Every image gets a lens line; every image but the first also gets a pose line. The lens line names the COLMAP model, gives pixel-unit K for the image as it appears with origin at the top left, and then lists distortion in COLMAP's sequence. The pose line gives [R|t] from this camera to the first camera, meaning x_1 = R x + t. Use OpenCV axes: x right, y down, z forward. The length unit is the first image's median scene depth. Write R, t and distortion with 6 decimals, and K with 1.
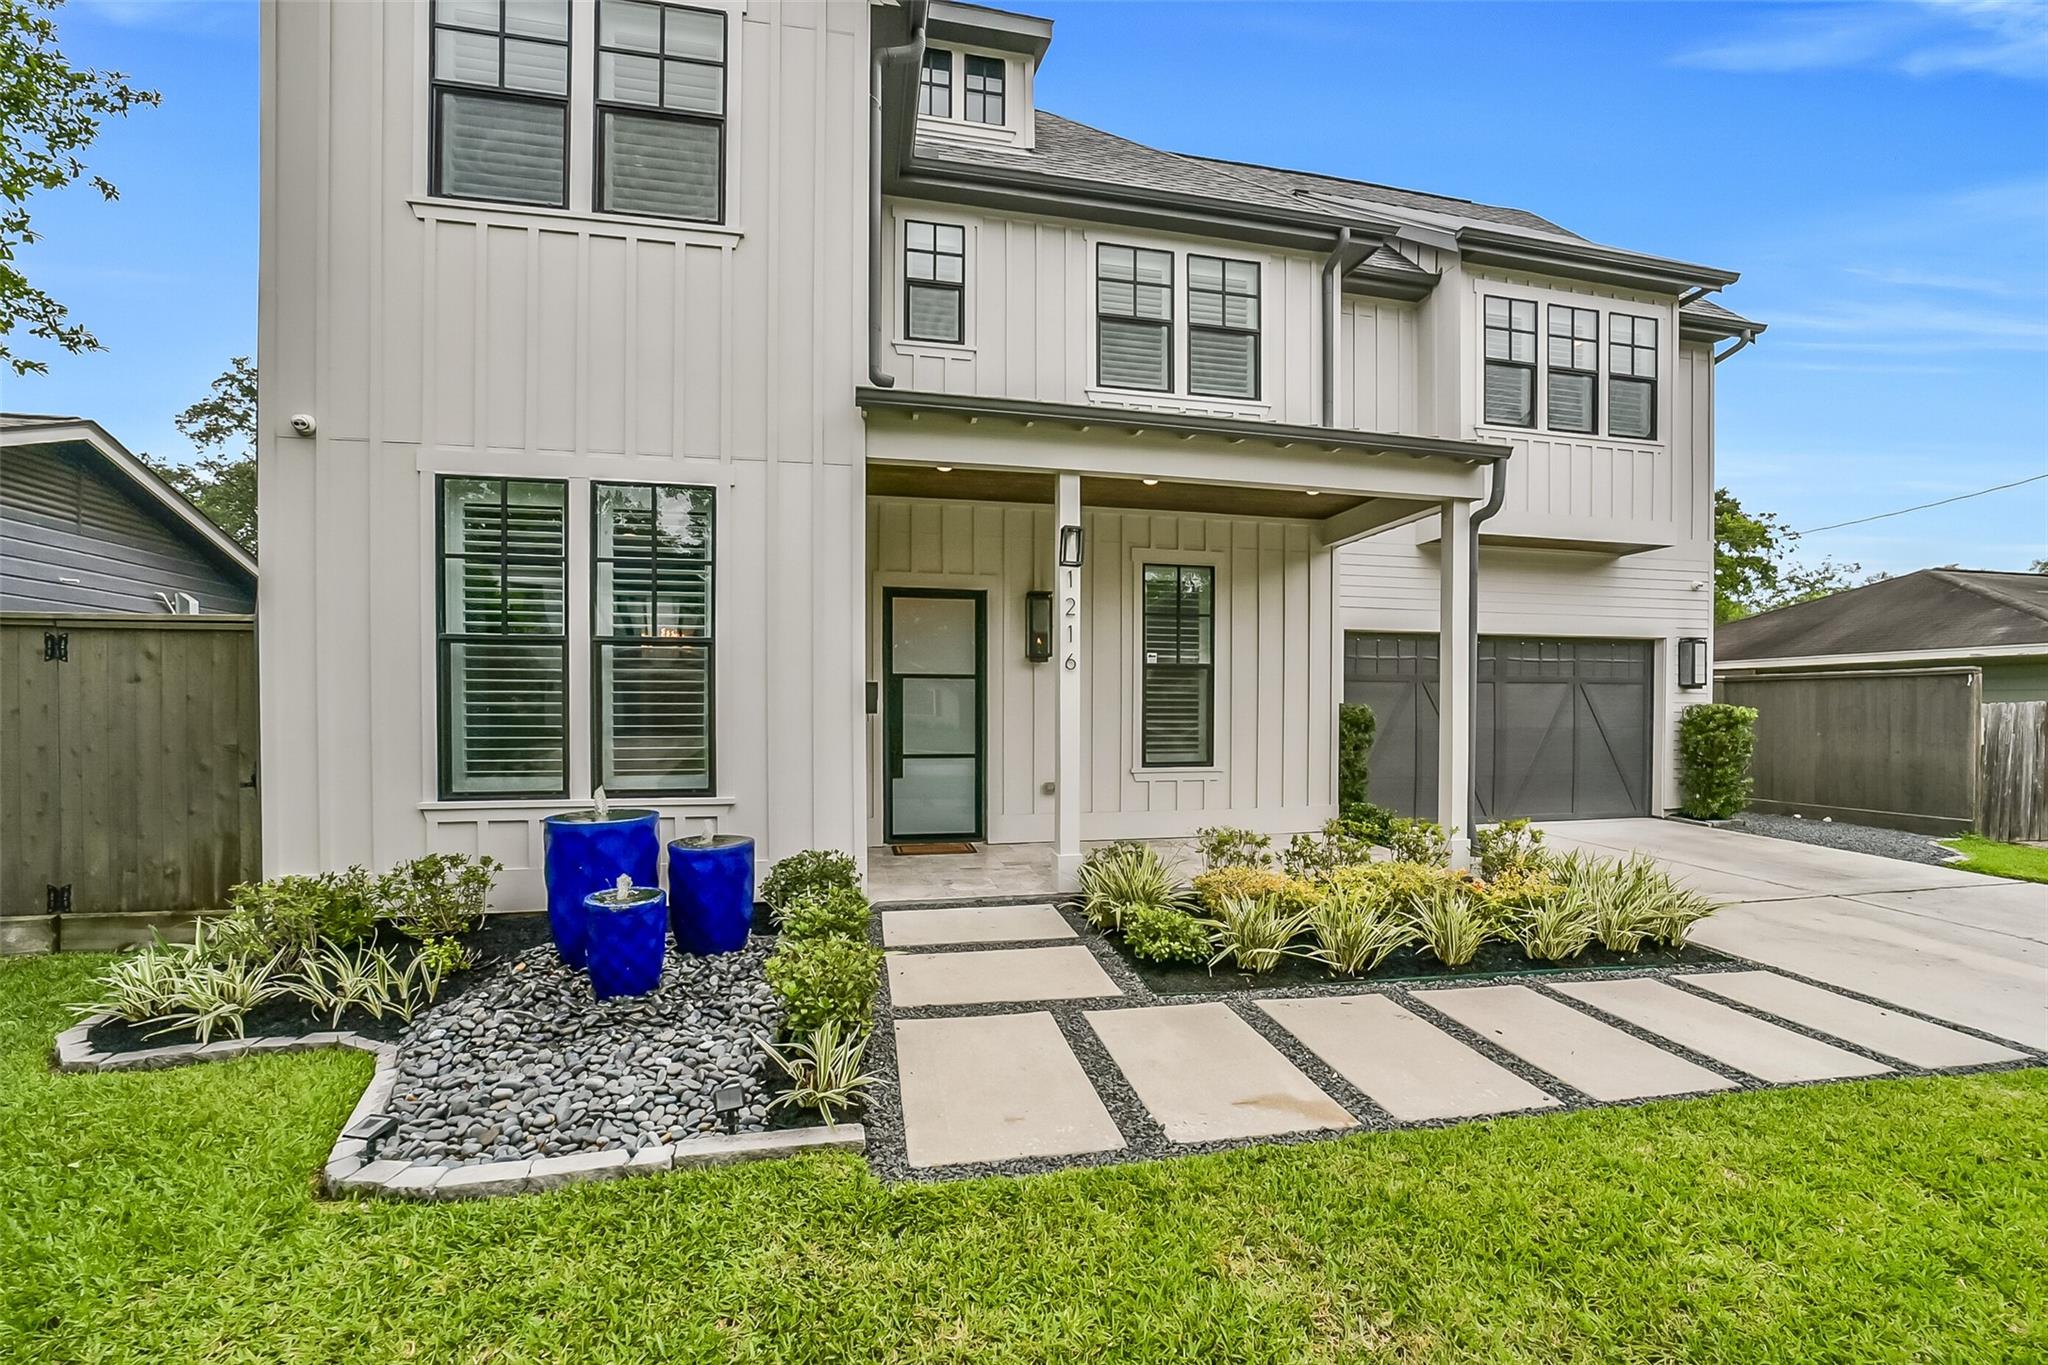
lens RADIAL K [[809.2, 0, 1016.4], [0, 809.2, 715.5], [0, 0, 1]] dist [-0.030252, 0.006688]
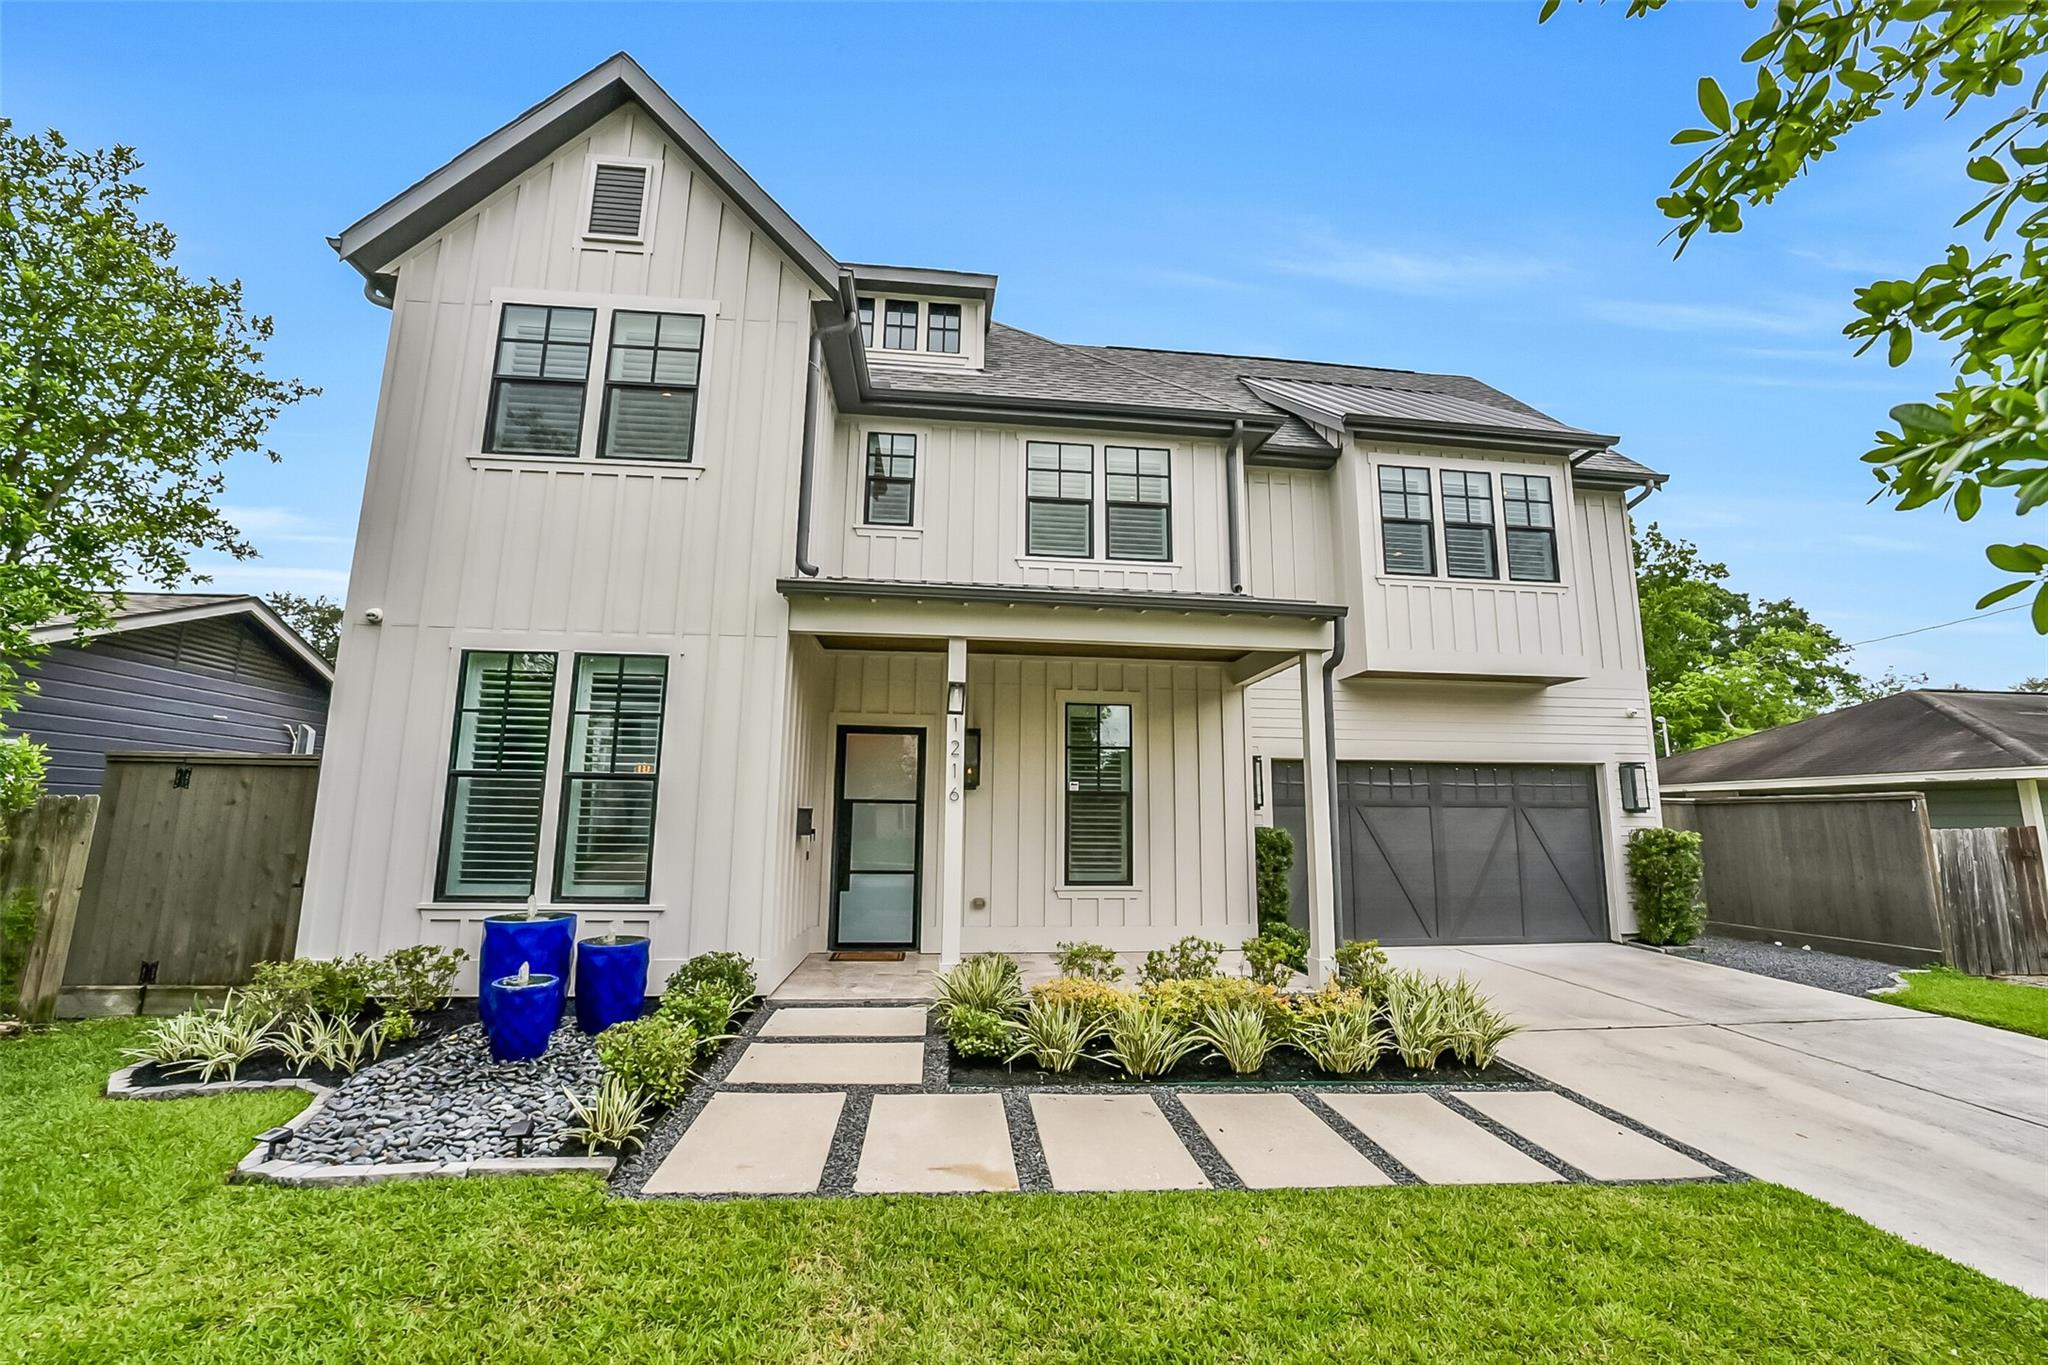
lens RADIAL K [[809.2, 0, 1042.1], [0, 809.2, 684.1], [0, 0, 1]] dist [-0.030252, 0.006688]
pose [[0.995406, -0.007198, -0.095468, 0.341237], [-0.009379, 0.985042, -0.172061, -0.024454], [0.095279, 0.172166, 0.980449, -0.194332]]
